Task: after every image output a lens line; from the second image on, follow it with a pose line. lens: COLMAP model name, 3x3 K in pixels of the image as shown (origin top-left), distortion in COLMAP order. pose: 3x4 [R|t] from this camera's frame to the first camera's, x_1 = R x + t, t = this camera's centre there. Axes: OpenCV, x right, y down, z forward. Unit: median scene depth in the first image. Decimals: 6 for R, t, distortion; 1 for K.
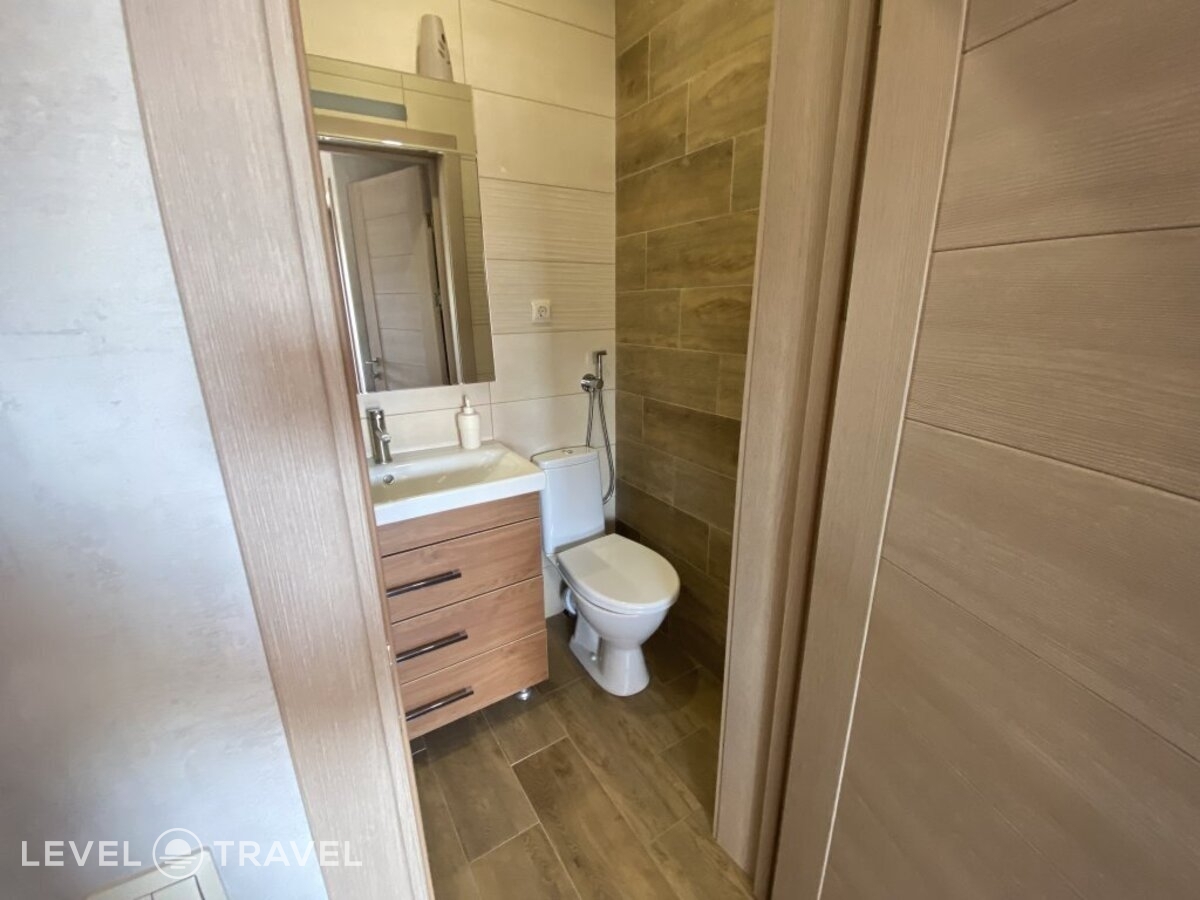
lens RADIAL K [[483.8, 0, 597.5], [0, 483.8, 445.8], [0, 0, 1]] dist [0.023454, -0.025460]
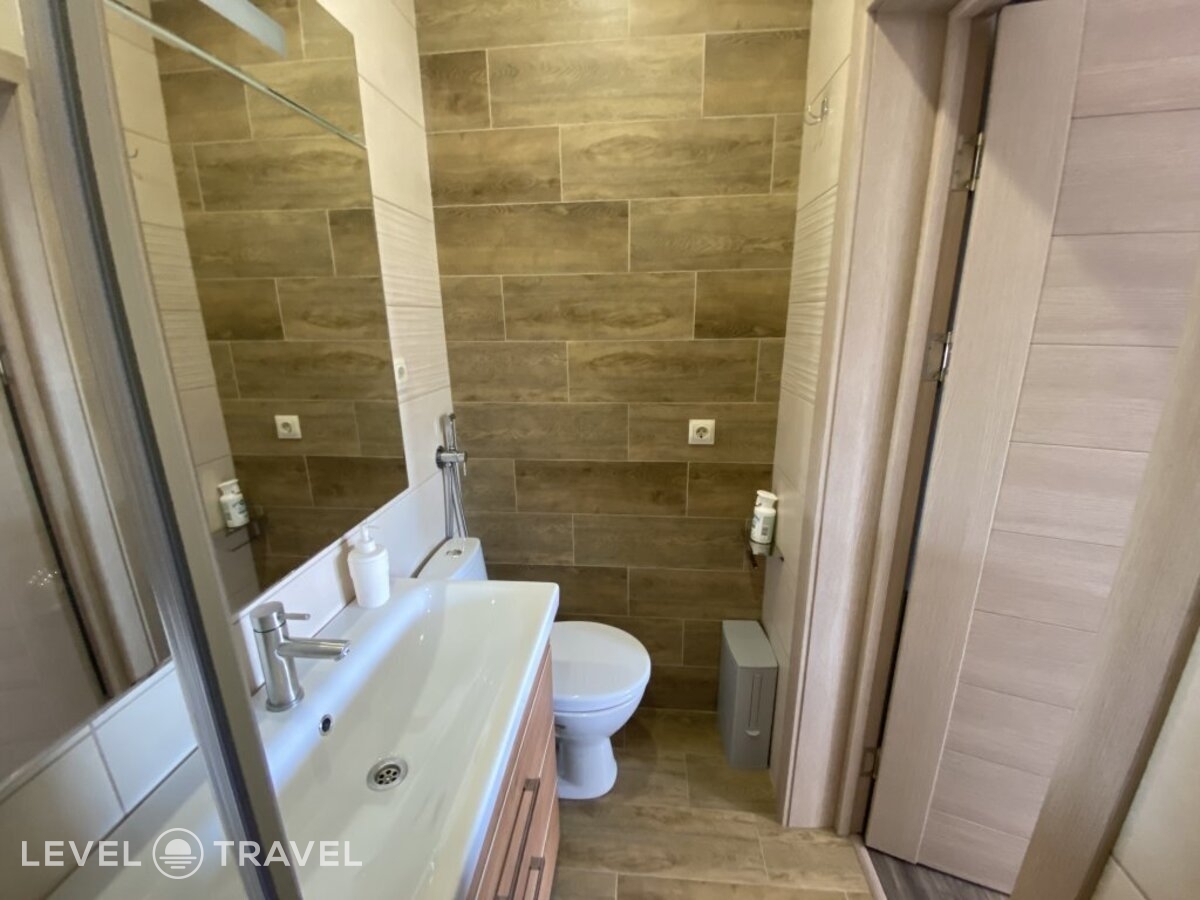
lens RADIAL K [[479.3, 0, 598.7], [0, 479.3, 445.4], [0, 0, 1]] dist [0.030065, -0.029048]
pose [[0.615725, -0.199707, 0.762234, -0.550028], [0.226971, 0.971300, 0.071137, -0.180896], [-0.754564, 0.129204, 0.643381, 0.382928]]
